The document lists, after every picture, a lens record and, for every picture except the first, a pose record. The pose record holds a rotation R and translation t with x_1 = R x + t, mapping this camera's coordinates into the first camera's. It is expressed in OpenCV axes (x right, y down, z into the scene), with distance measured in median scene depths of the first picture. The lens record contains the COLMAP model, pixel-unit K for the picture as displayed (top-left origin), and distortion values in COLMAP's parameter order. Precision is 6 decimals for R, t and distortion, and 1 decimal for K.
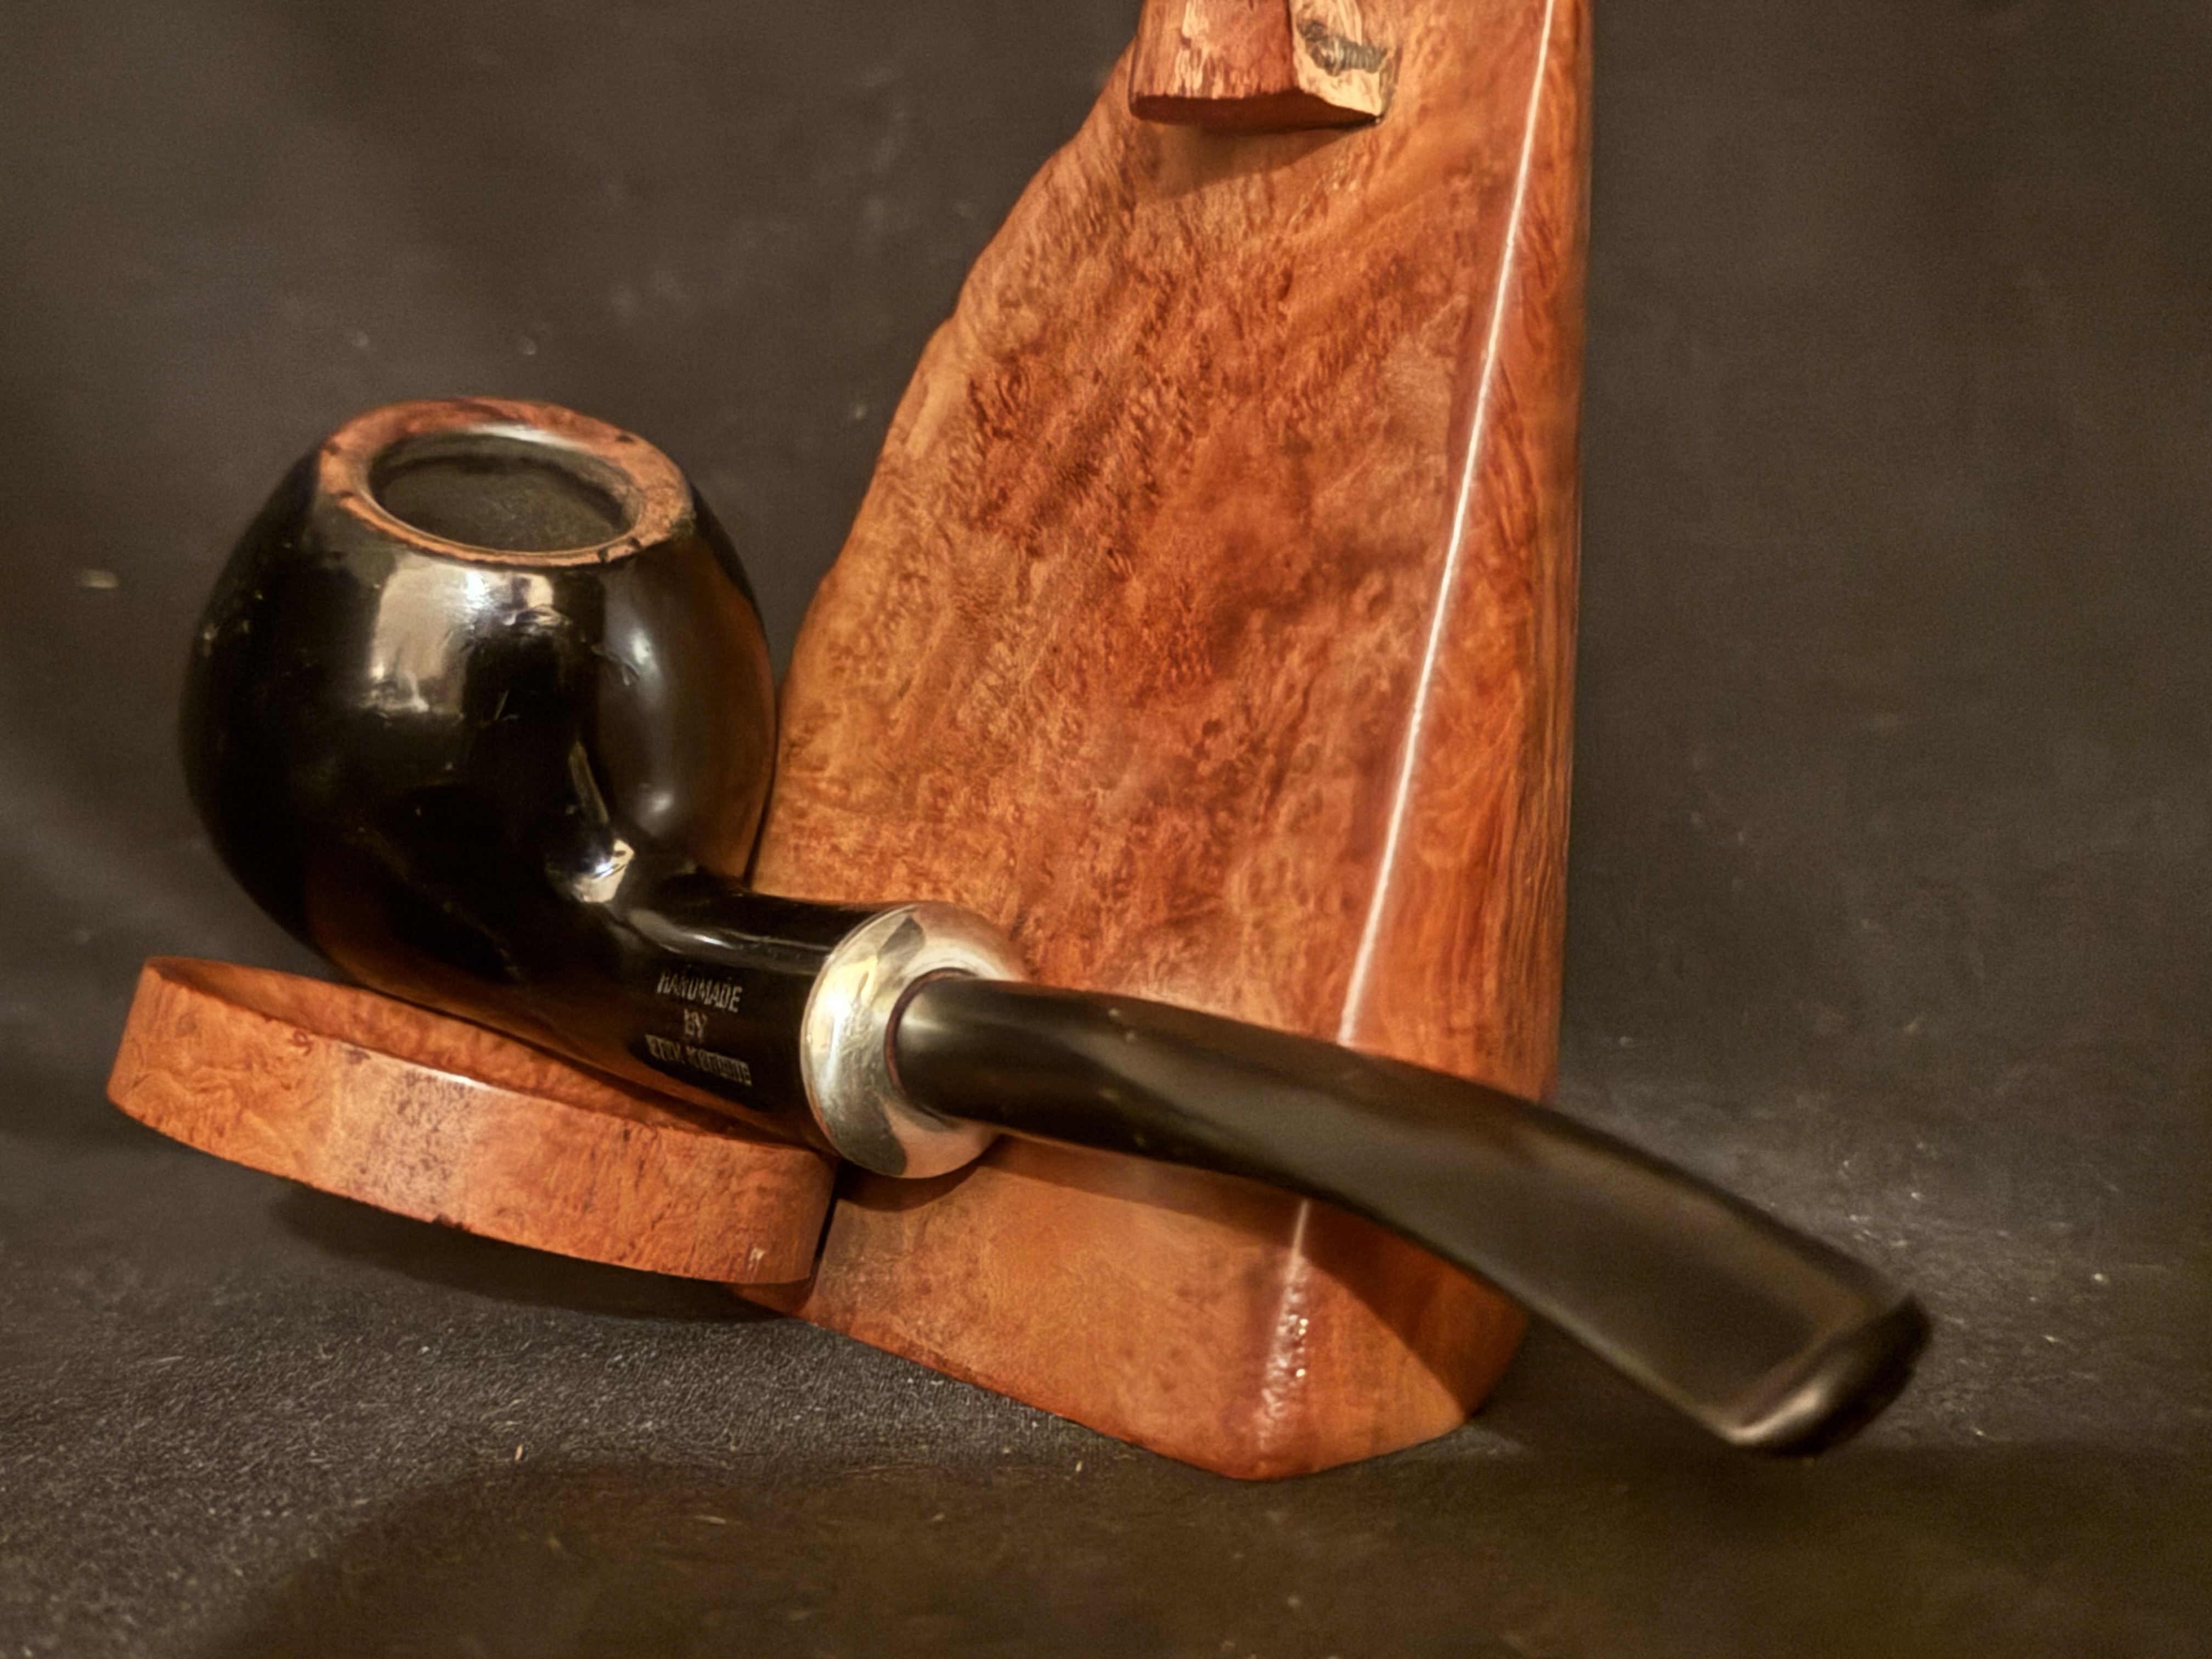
lens RADIAL K [[3292.4, 0, 1106.0], [0, 3292.4, 829.5], [0, 0, 1]] dist [0.176513, -0.459656]
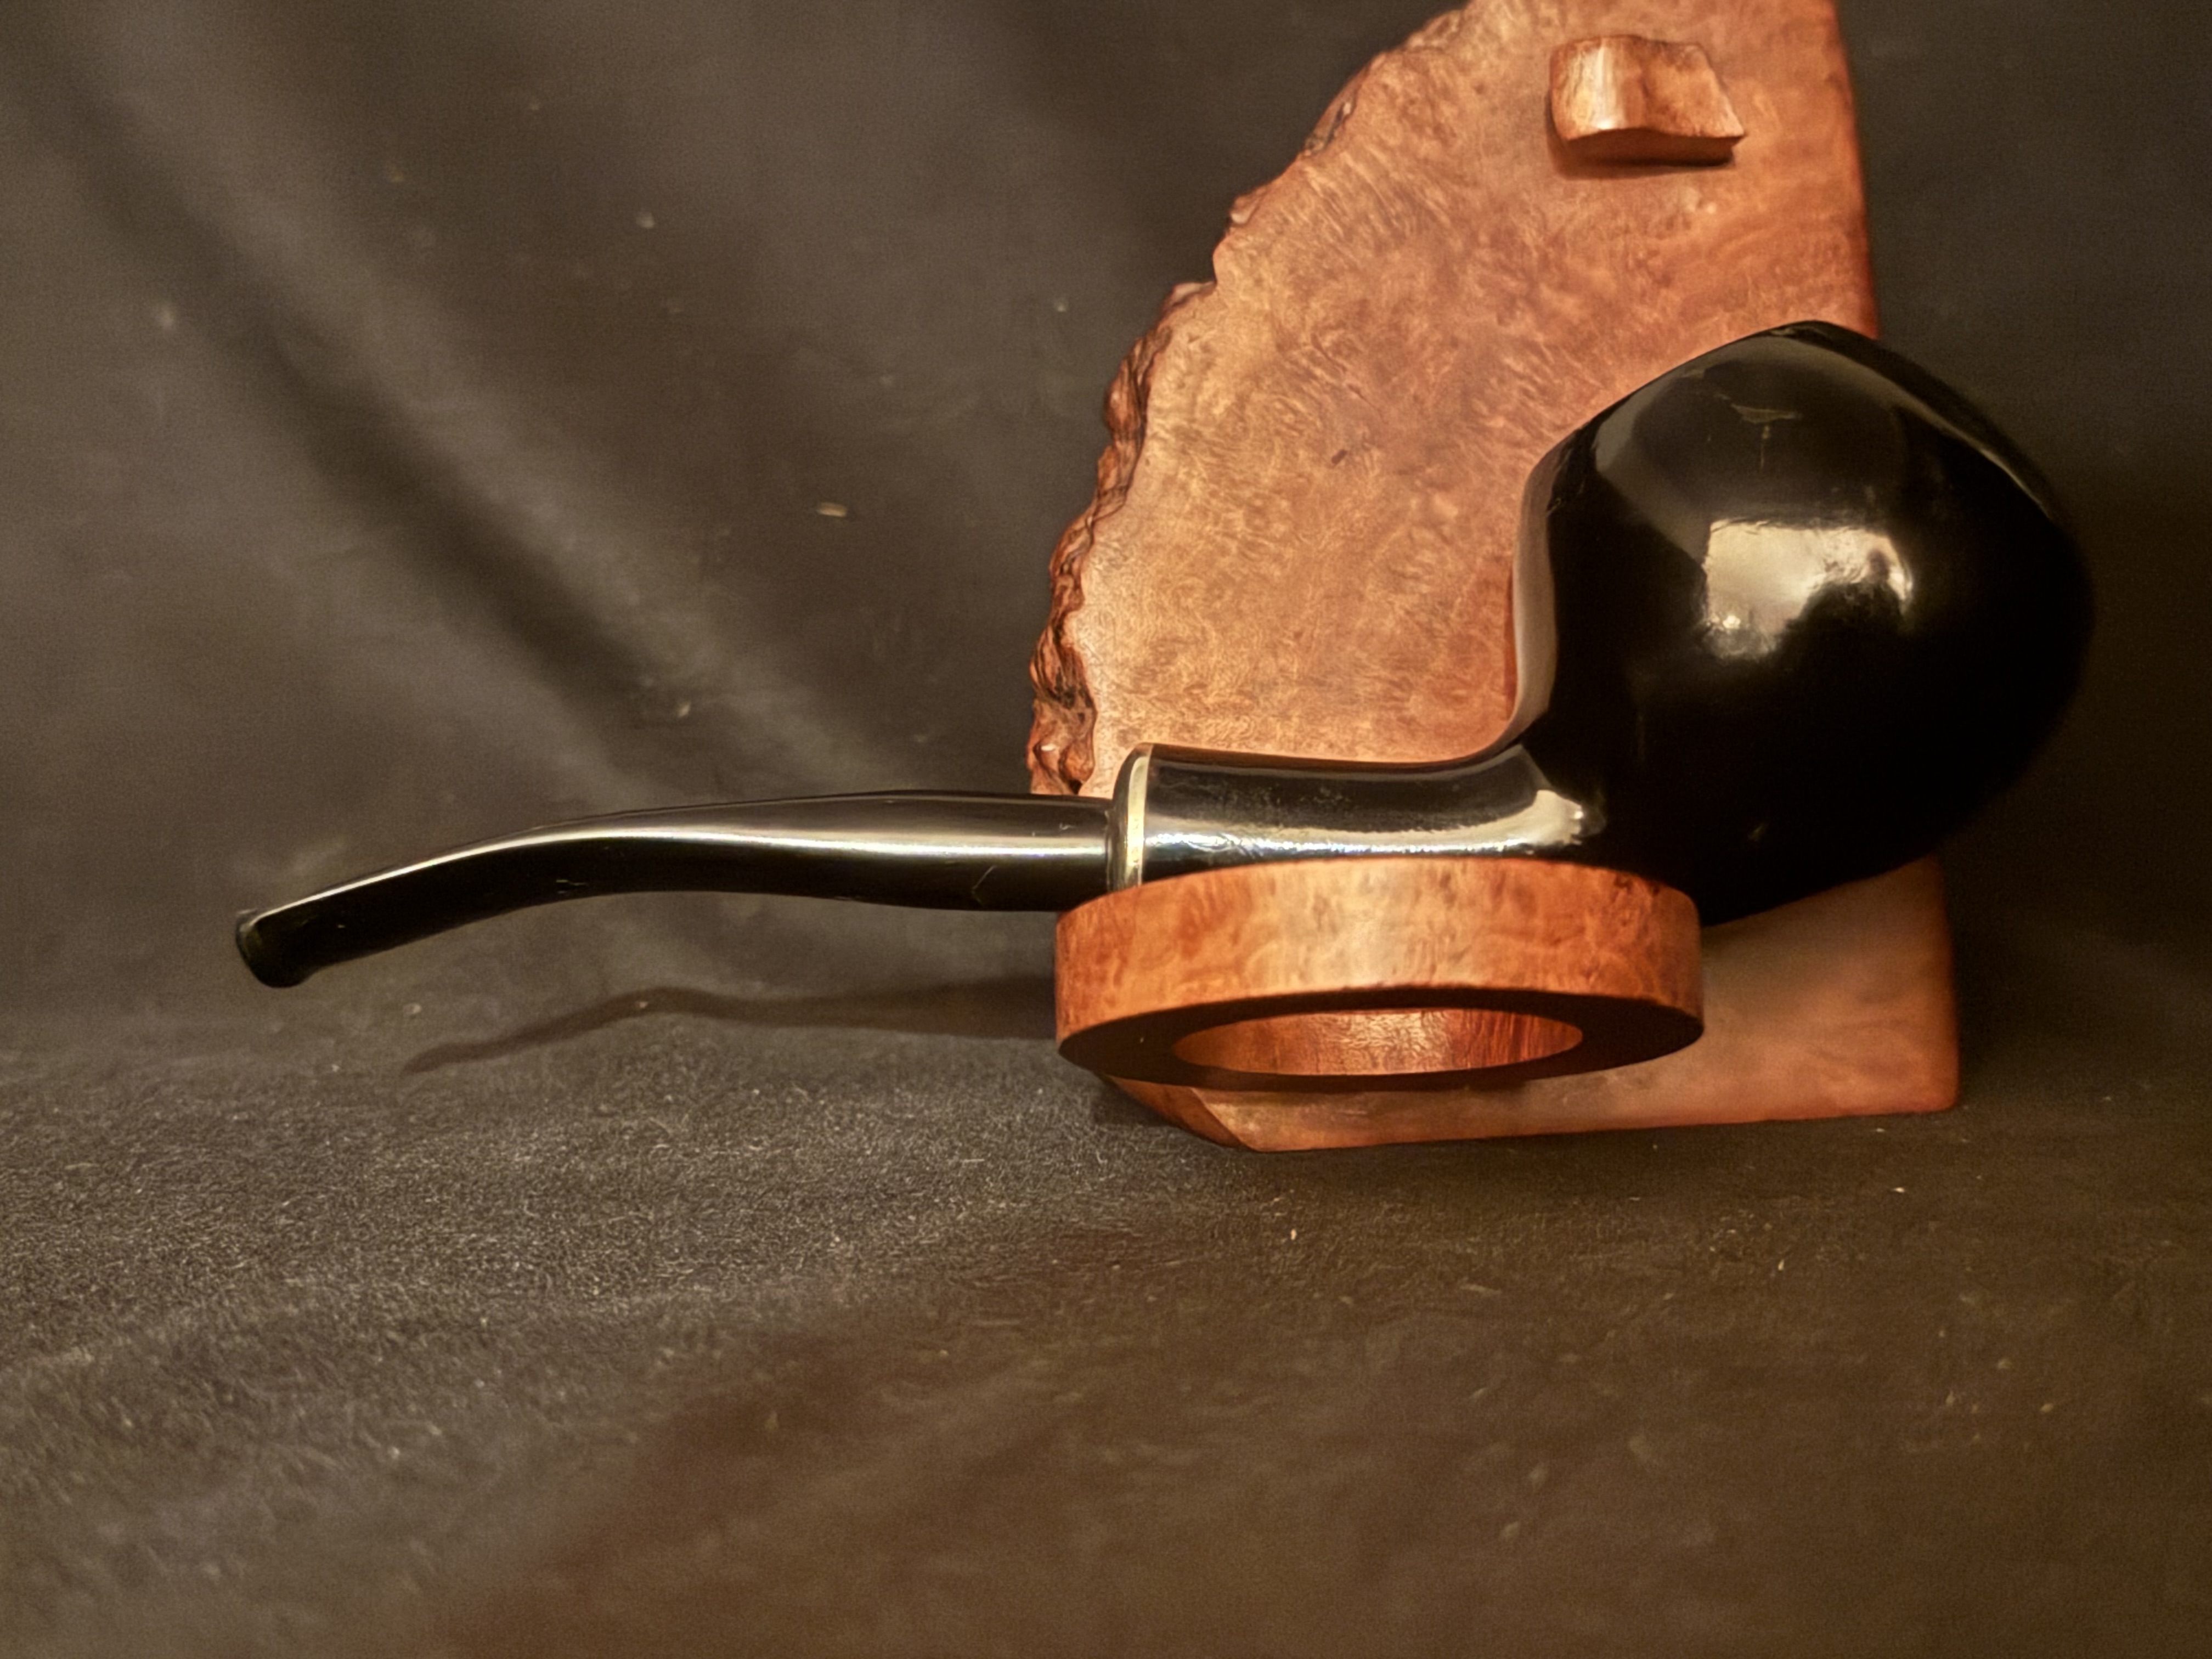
lens RADIAL K [[3292.4, 0, 1106.0], [0, 3292.4, 829.5], [0, 0, 1]] dist [0.176513, -0.459656]
pose [[0.439215, -0.080765, 0.894744, -1.345138], [0.110270, 0.993266, 0.035529, -0.015208], [-0.891589, 0.083059, 0.445163, 0.647142]]
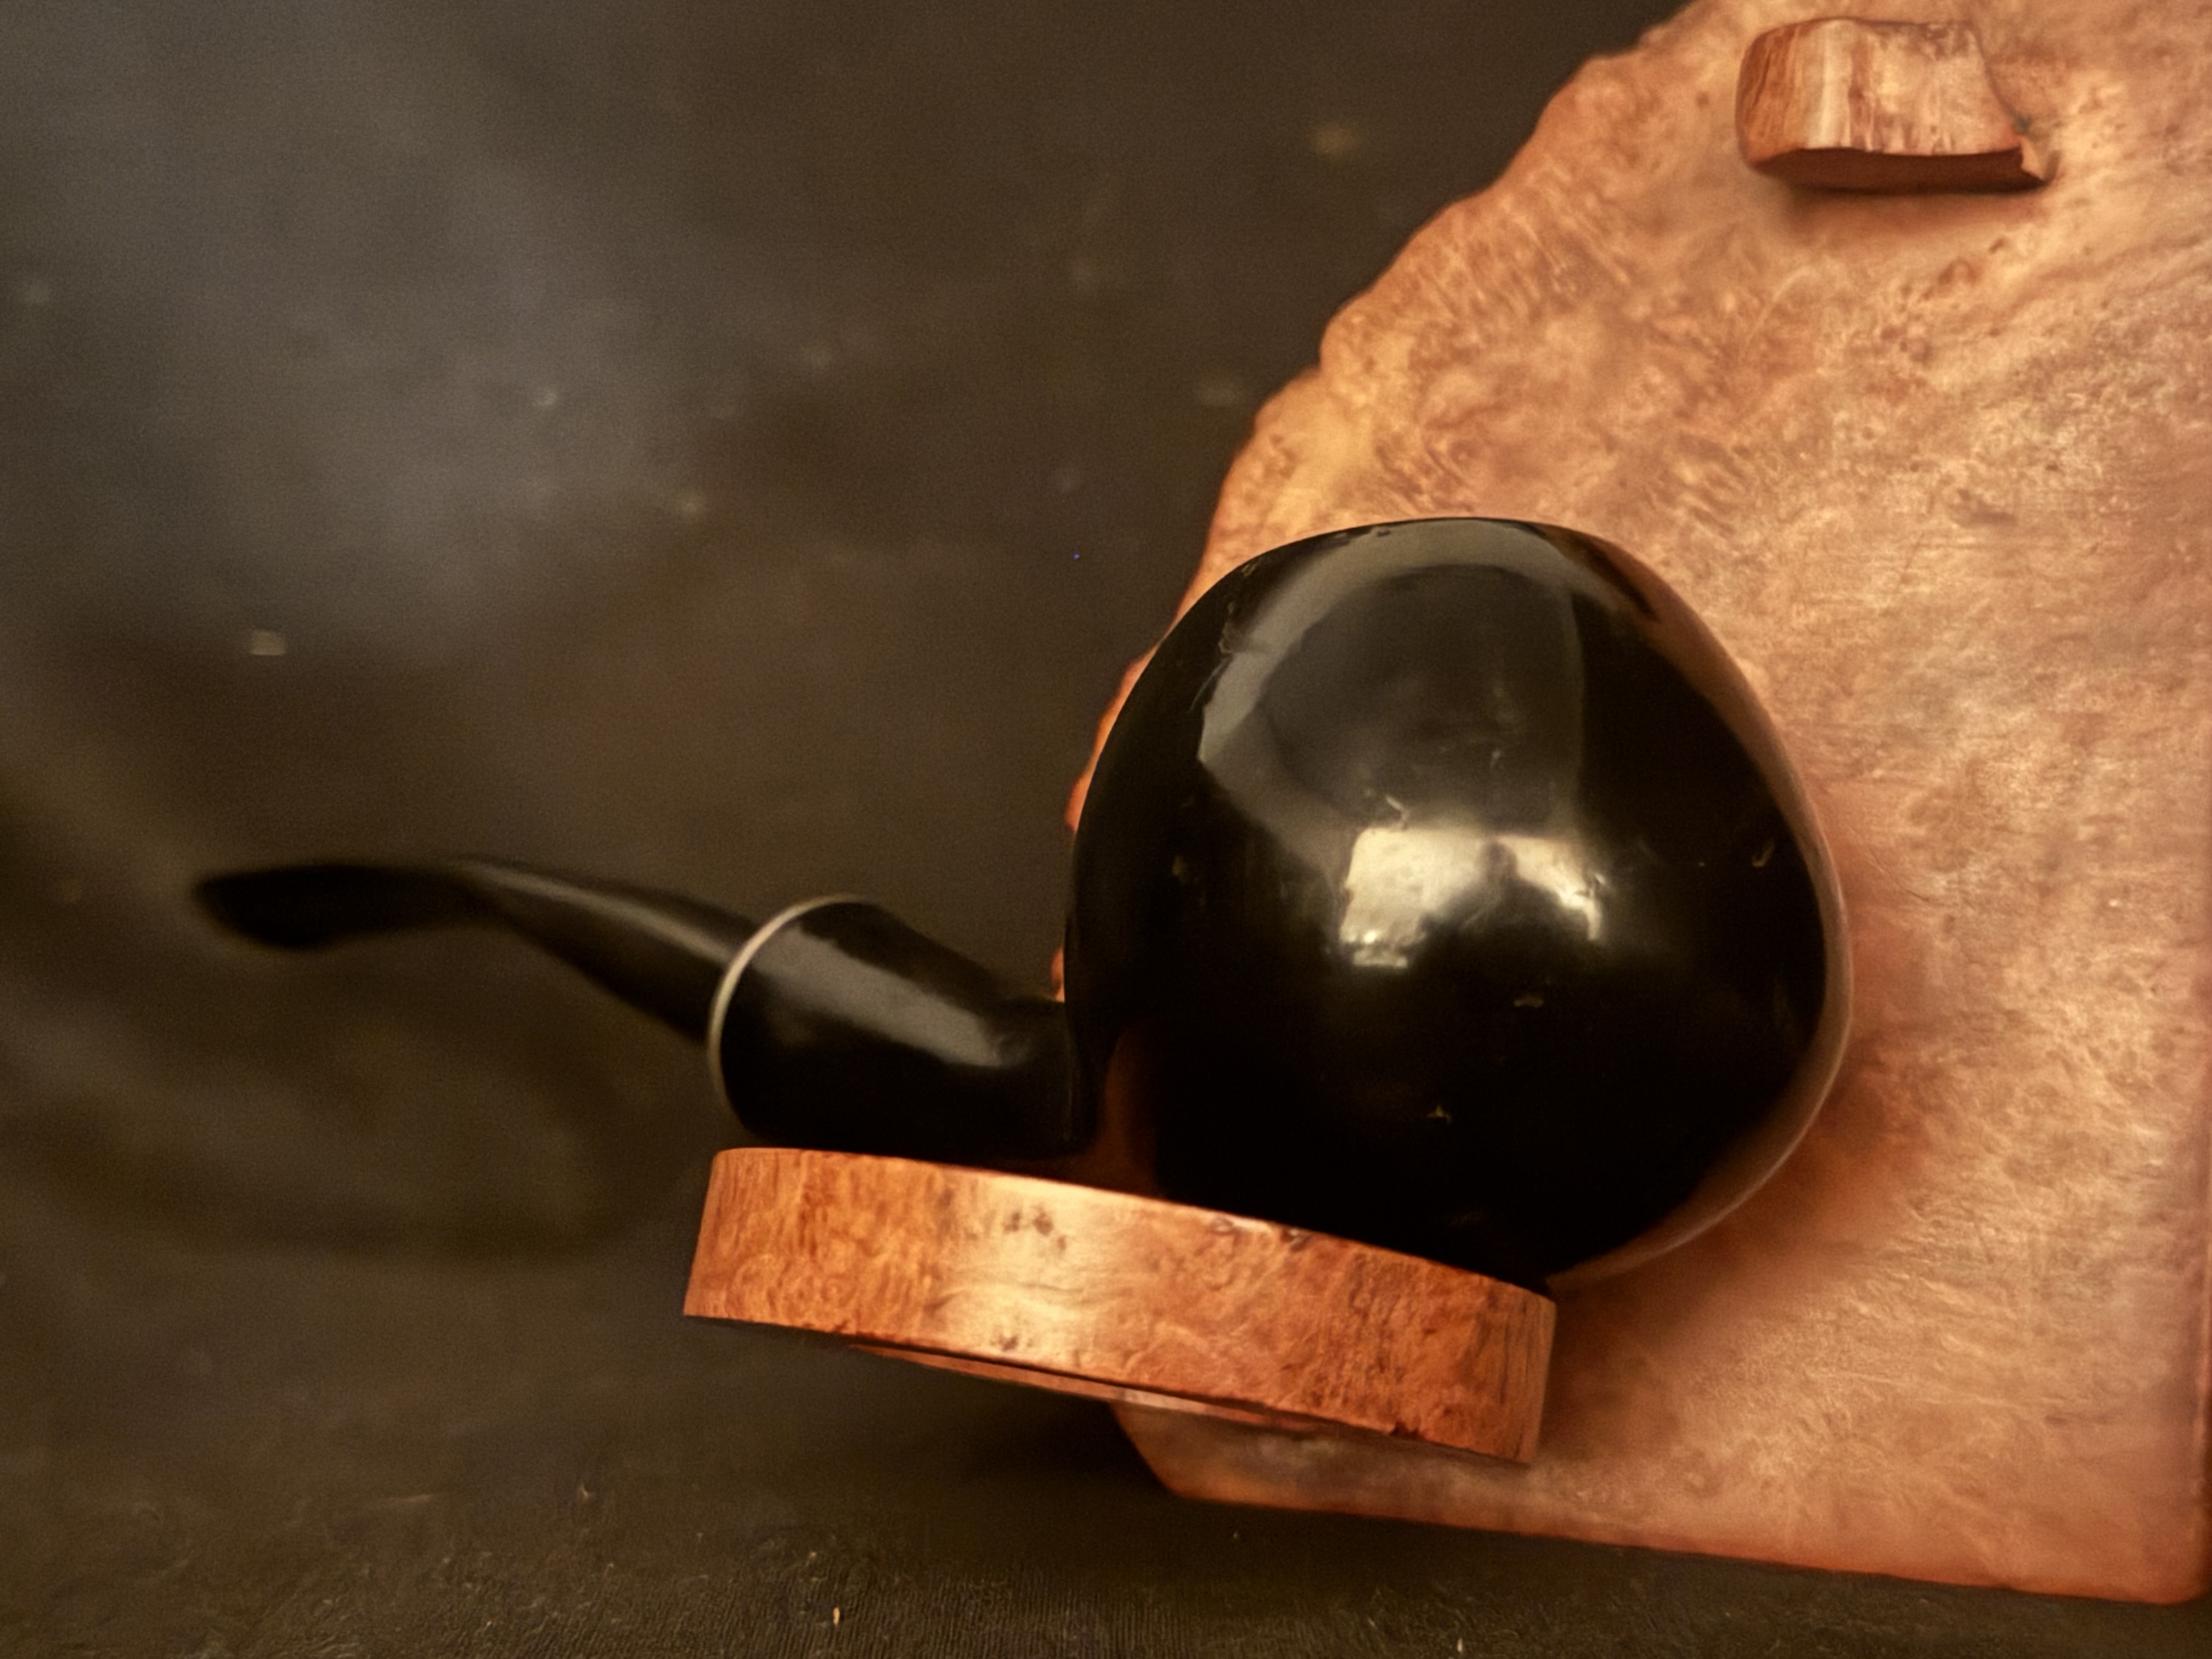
lens RADIAL K [[3292.4, 0, 1106.0], [0, 3292.4, 829.5], [0, 0, 1]] dist [0.176513, -0.459656]
pose [[0.856522, -0.027266, 0.515390, -0.682266], [0.042796, 0.998917, -0.018276, -0.020993], [-0.514333, 0.037710, 0.856761, 0.315035]]
